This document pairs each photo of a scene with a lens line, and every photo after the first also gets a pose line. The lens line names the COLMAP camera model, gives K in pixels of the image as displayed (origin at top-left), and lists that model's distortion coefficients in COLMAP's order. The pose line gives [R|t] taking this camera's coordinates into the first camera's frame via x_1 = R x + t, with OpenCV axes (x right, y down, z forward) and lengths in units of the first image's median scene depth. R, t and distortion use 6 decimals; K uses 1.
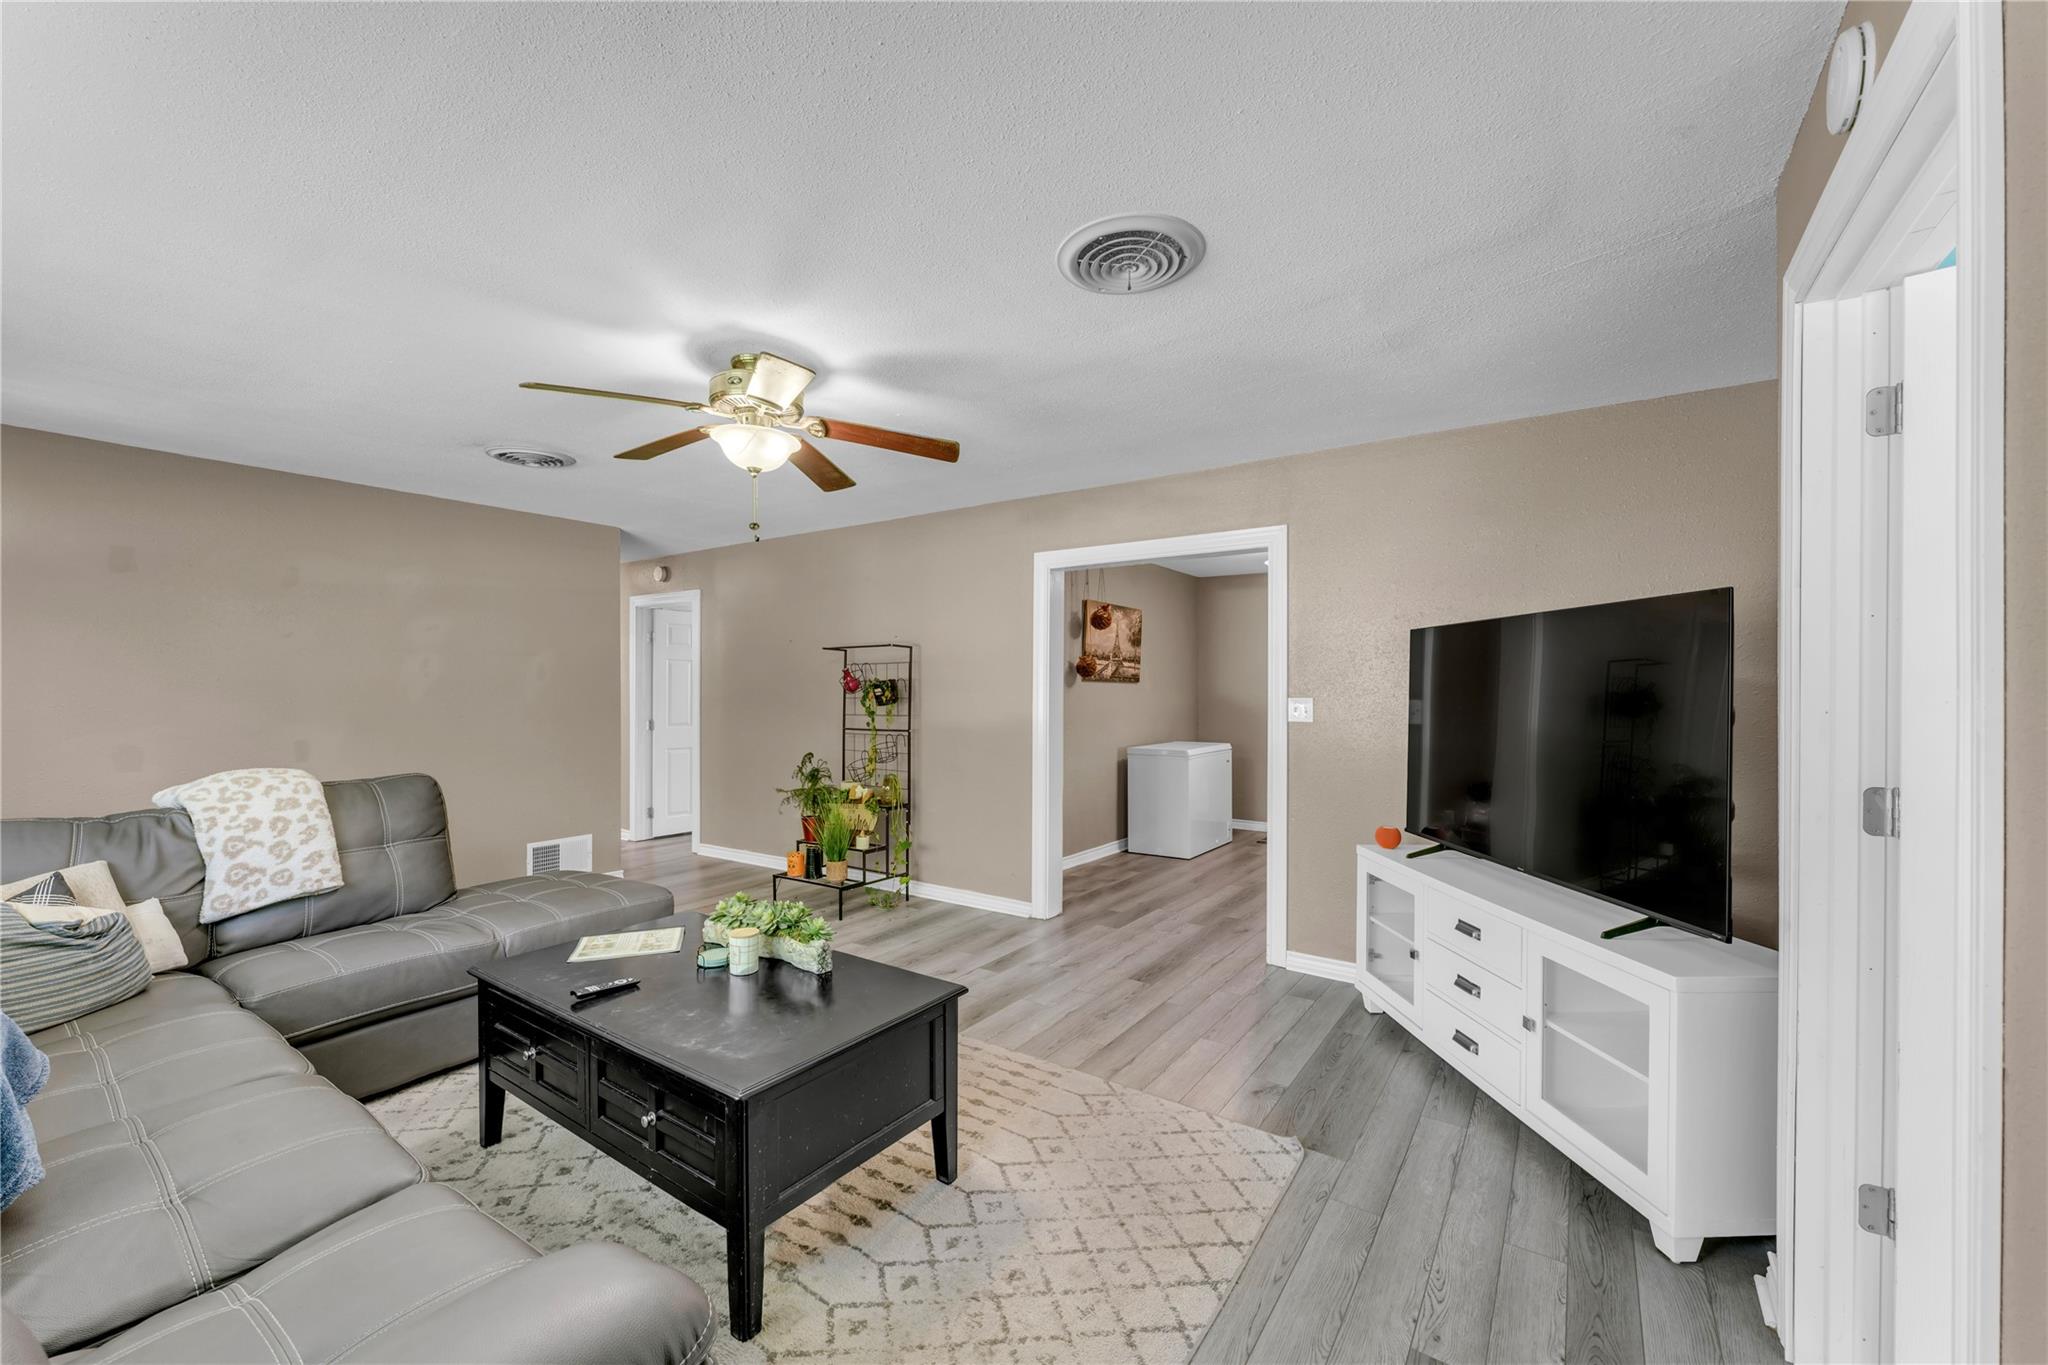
lens RADIAL K [[825.6, 0, 1027.6], [0, 825.6, 692.7], [0, 0, 1]] dist [0.001223, -0.000086]
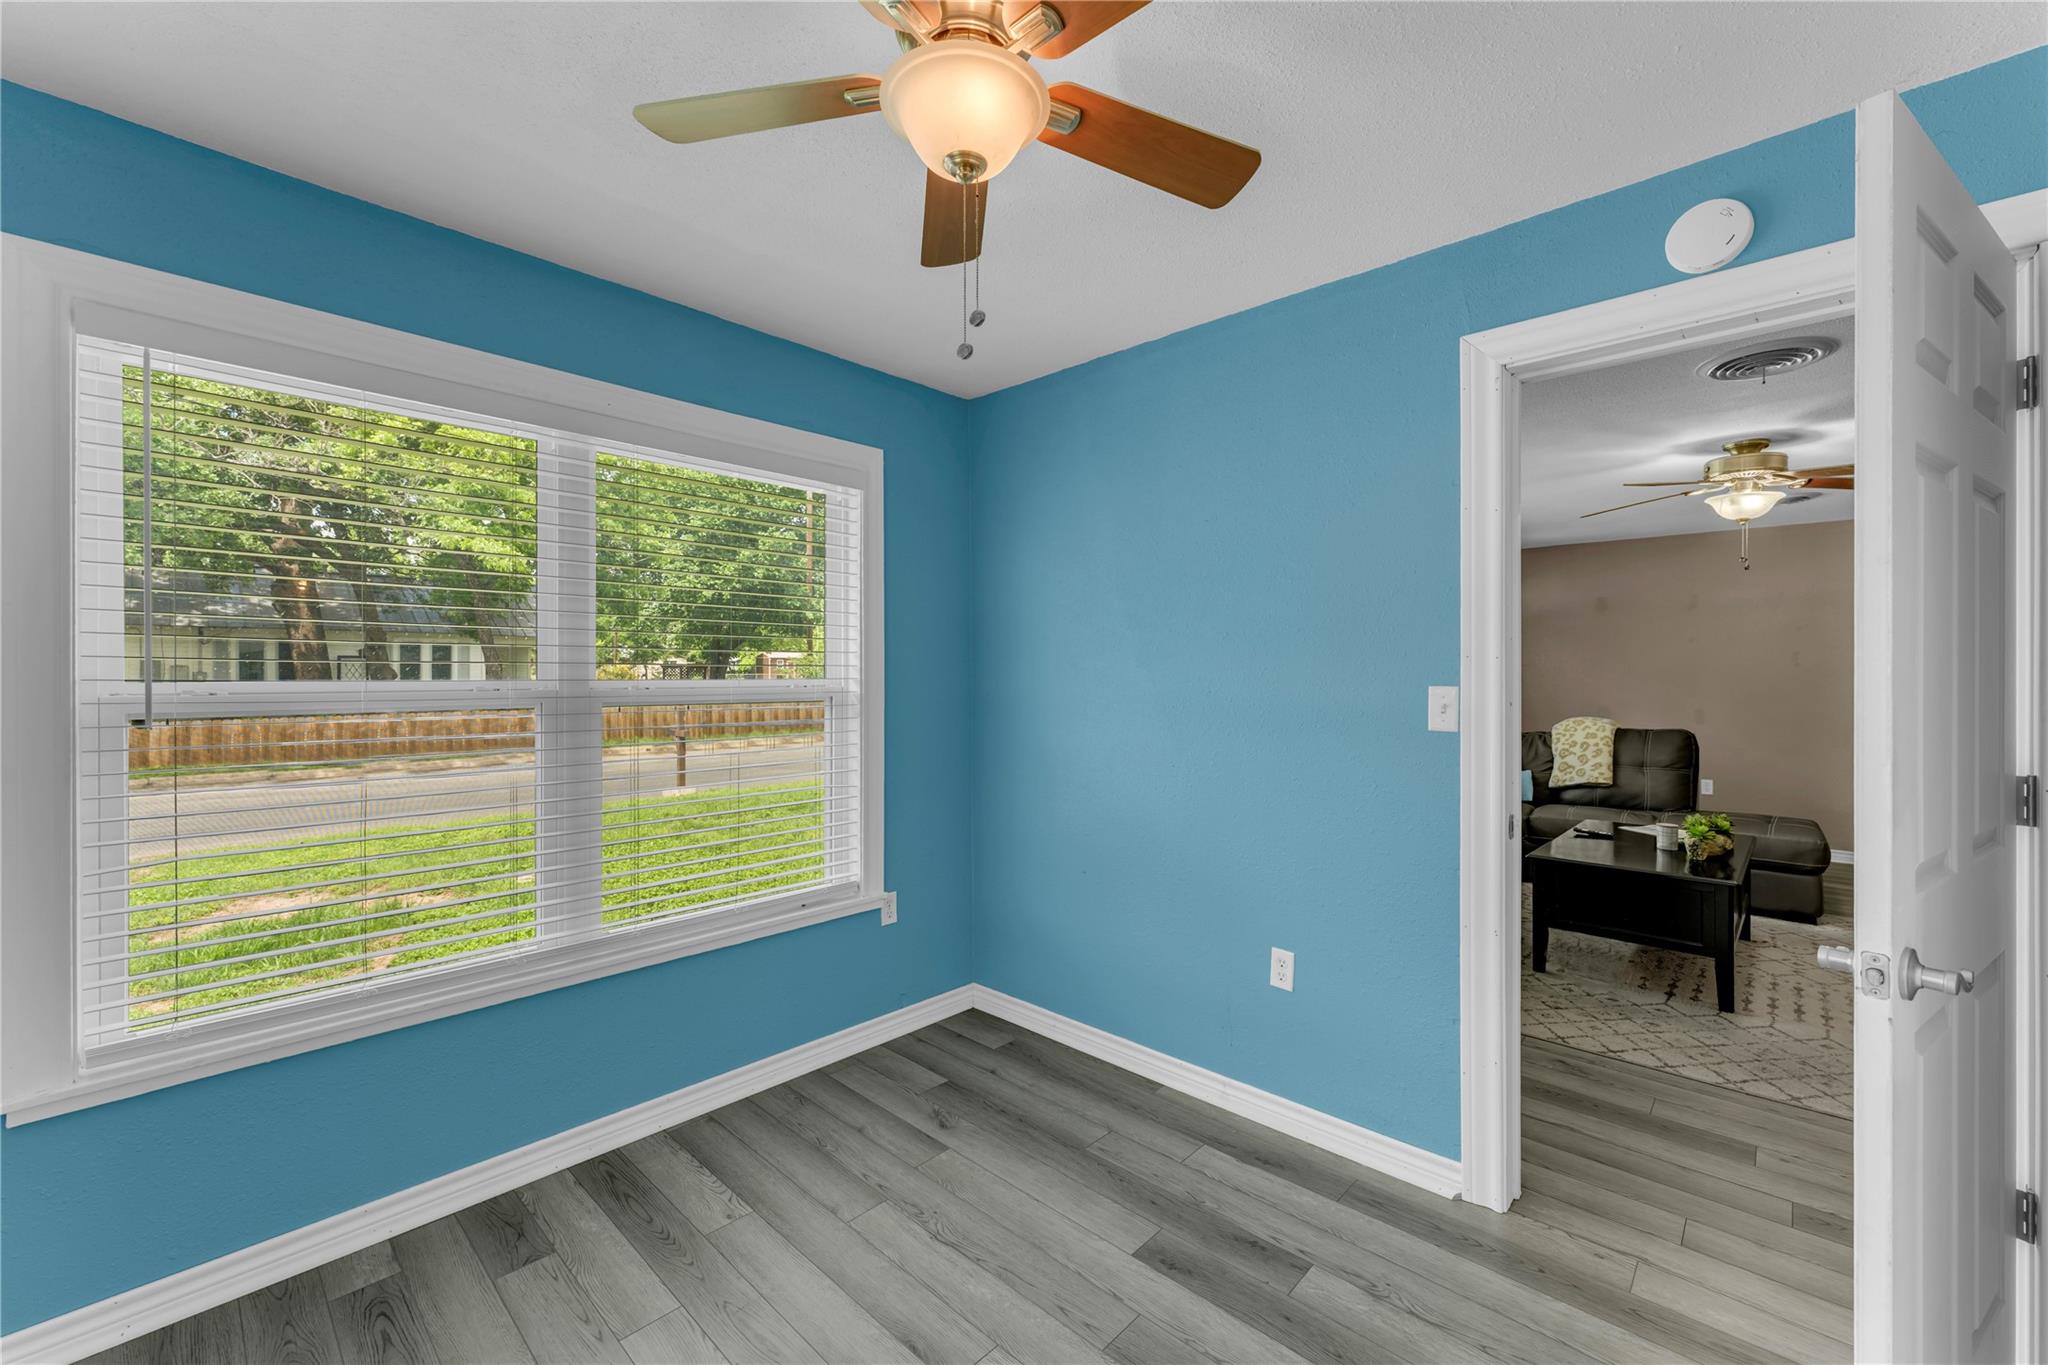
lens RADIAL K [[825.6, 0, 1017.5], [0, 825.6, 675.5], [0, 0, 1]] dist [0.001223, -0.000086]
pose [[-0.154229, -0.000621, -0.988035, 1.258801], [-0.015033, 0.999886, 0.001719, 0.012120], [0.987921, 0.015118, -0.154220, -0.014960]]
